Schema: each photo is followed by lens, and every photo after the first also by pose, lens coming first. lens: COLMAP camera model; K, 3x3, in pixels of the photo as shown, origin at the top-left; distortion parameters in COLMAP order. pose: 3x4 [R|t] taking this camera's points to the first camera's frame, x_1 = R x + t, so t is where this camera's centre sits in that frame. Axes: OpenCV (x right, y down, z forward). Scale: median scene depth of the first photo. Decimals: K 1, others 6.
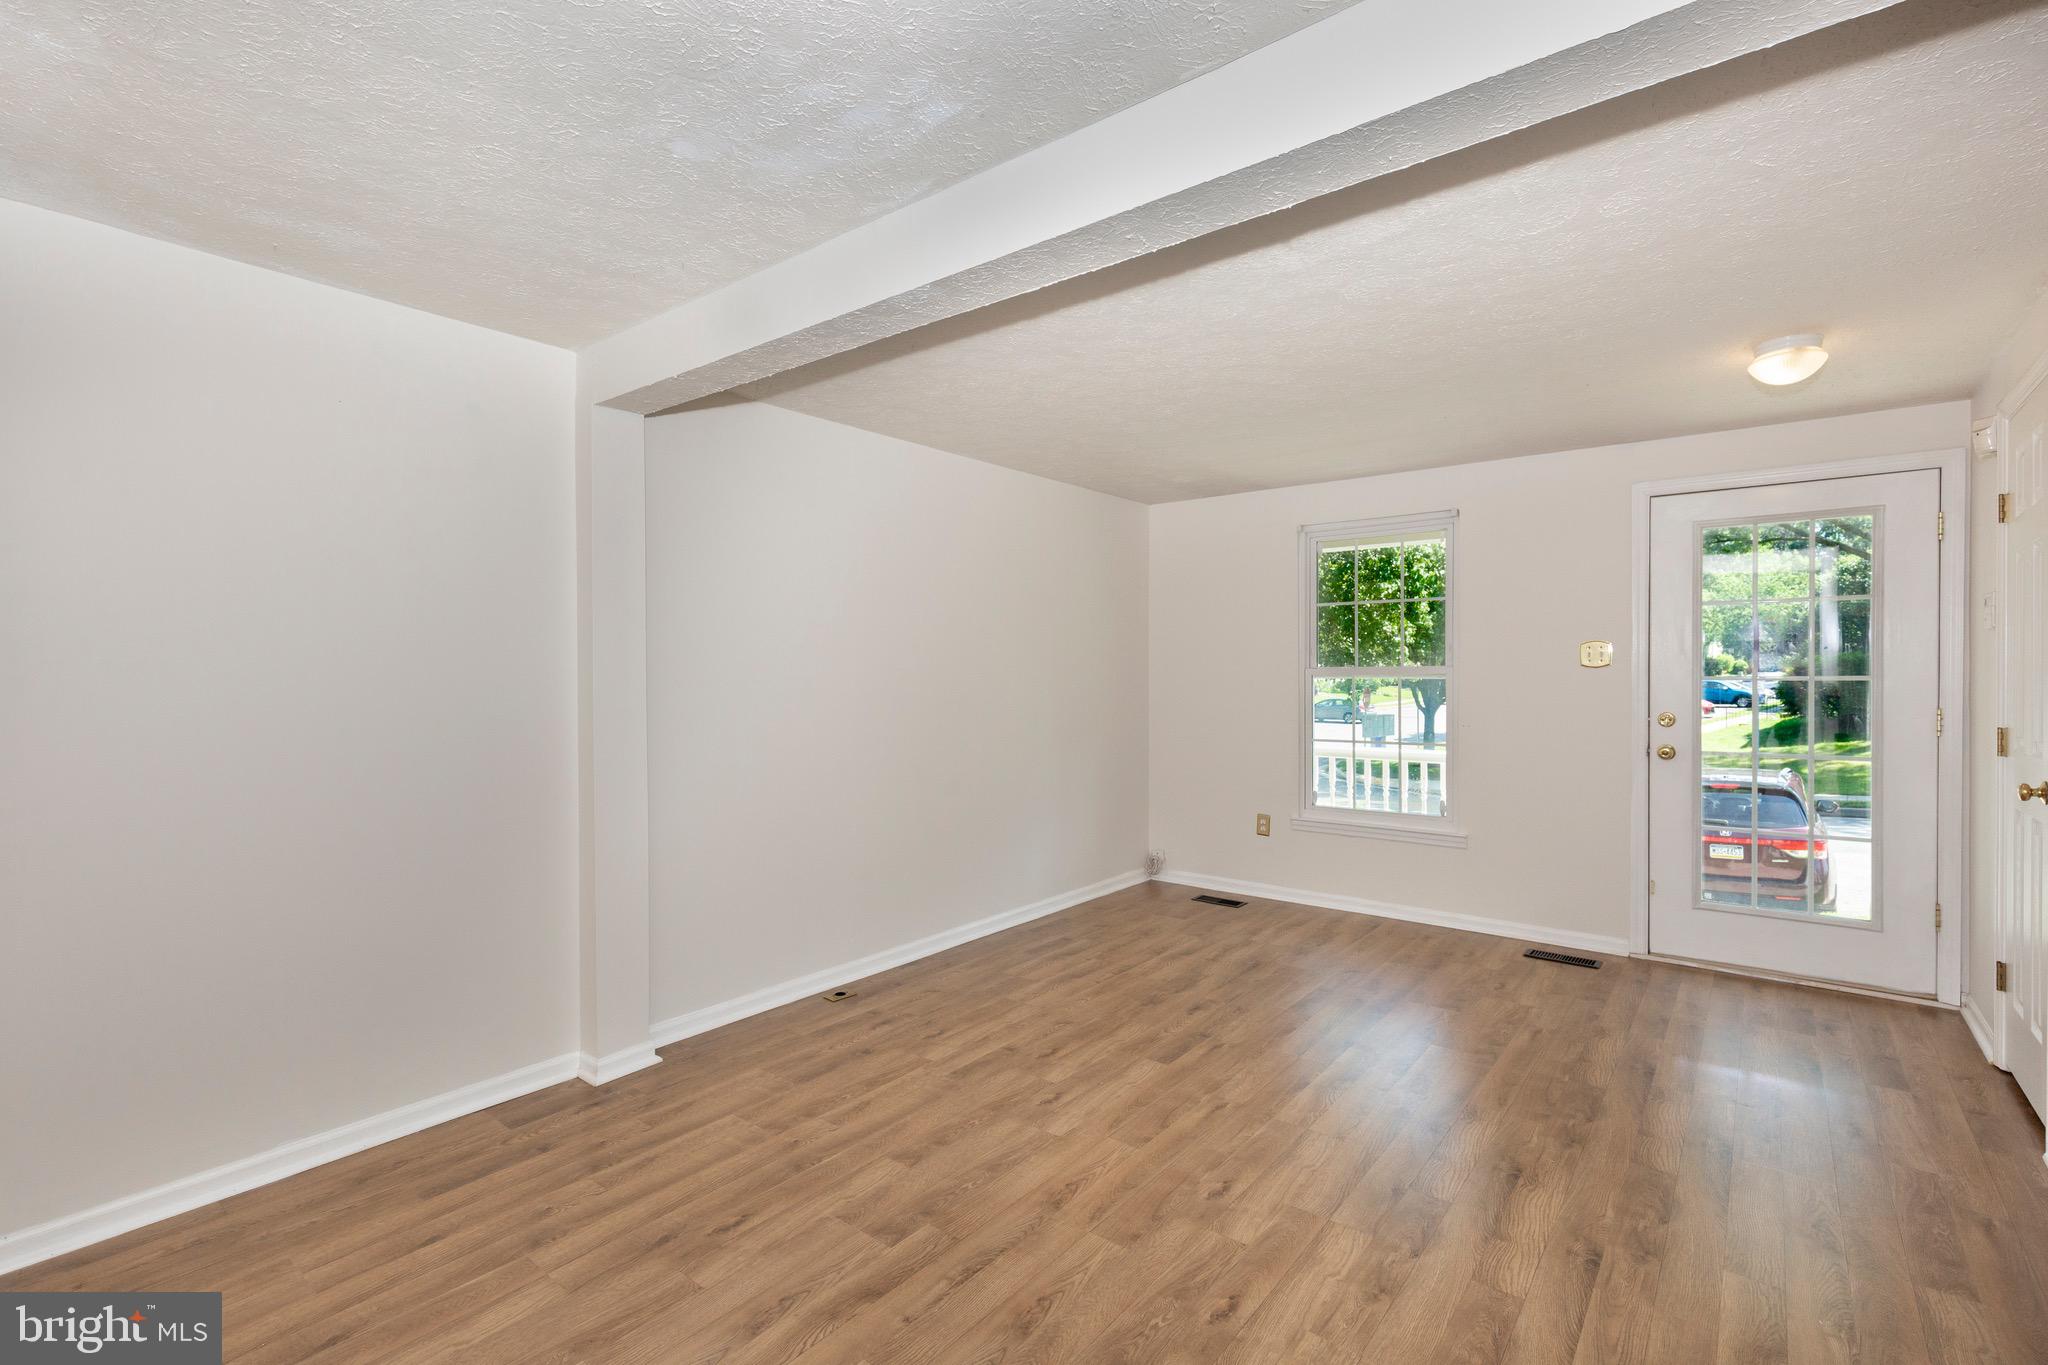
lens RADIAL K [[947.6, 0, 1017.1], [0, 947.6, 688.6], [0, 0, 1]] dist [0.010783, -0.002455]
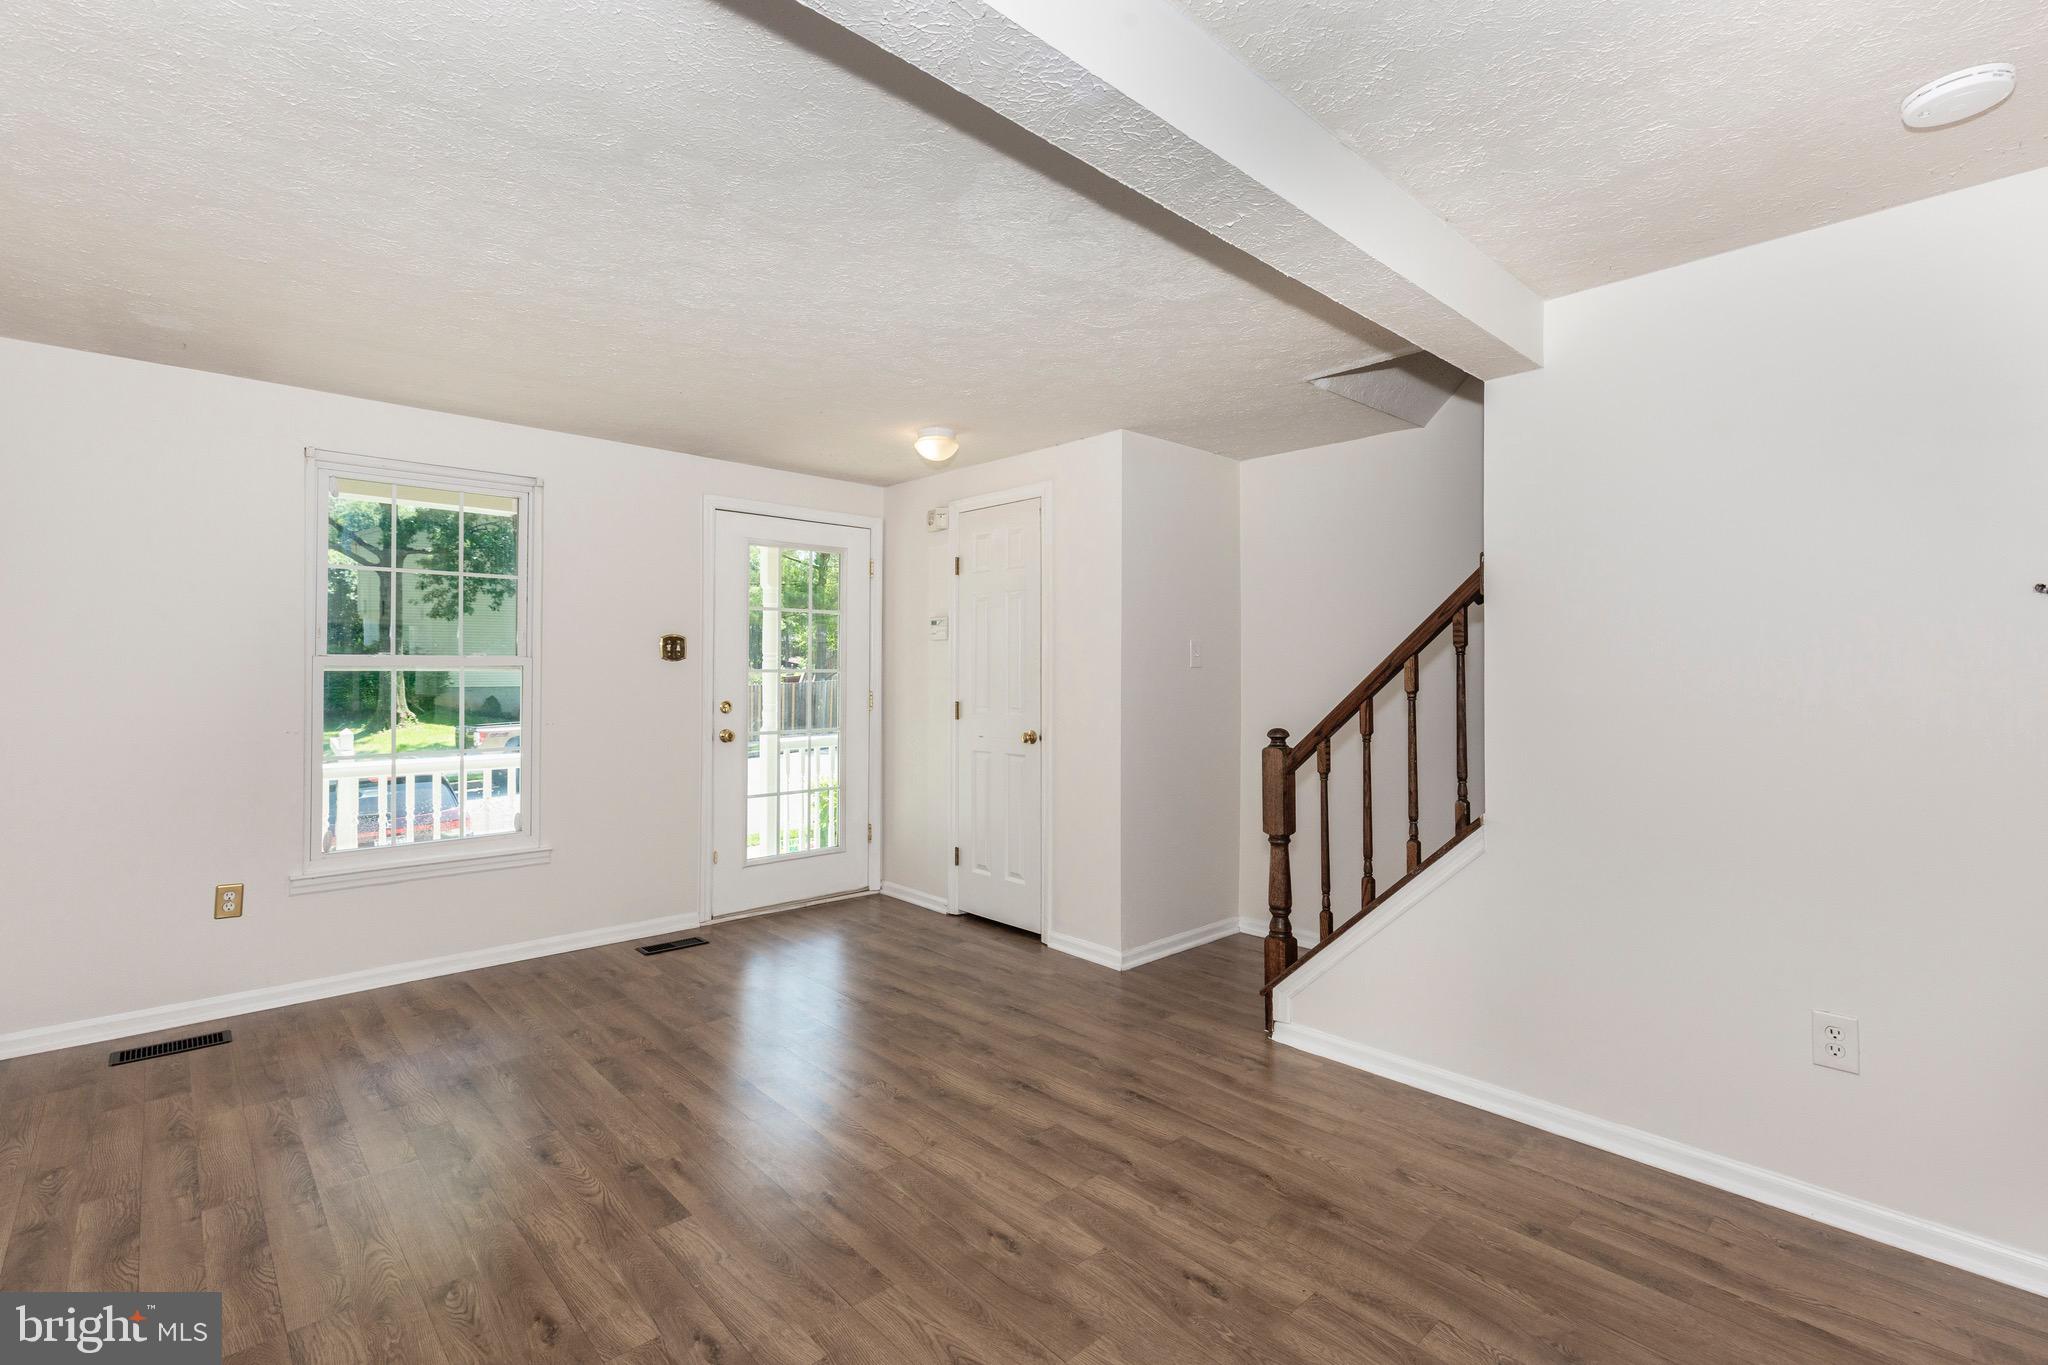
lens RADIAL K [[947.6, 0, 1022.2], [0, 947.6, 661.3], [0, 0, 1]] dist [0.010783, -0.002455]
pose [[0.129569, 0.008351, 0.991535, -0.403553], [0.011167, 0.999889, -0.009881, -0.006600], [-0.991508, 0.012352, 0.129461, 0.511463]]
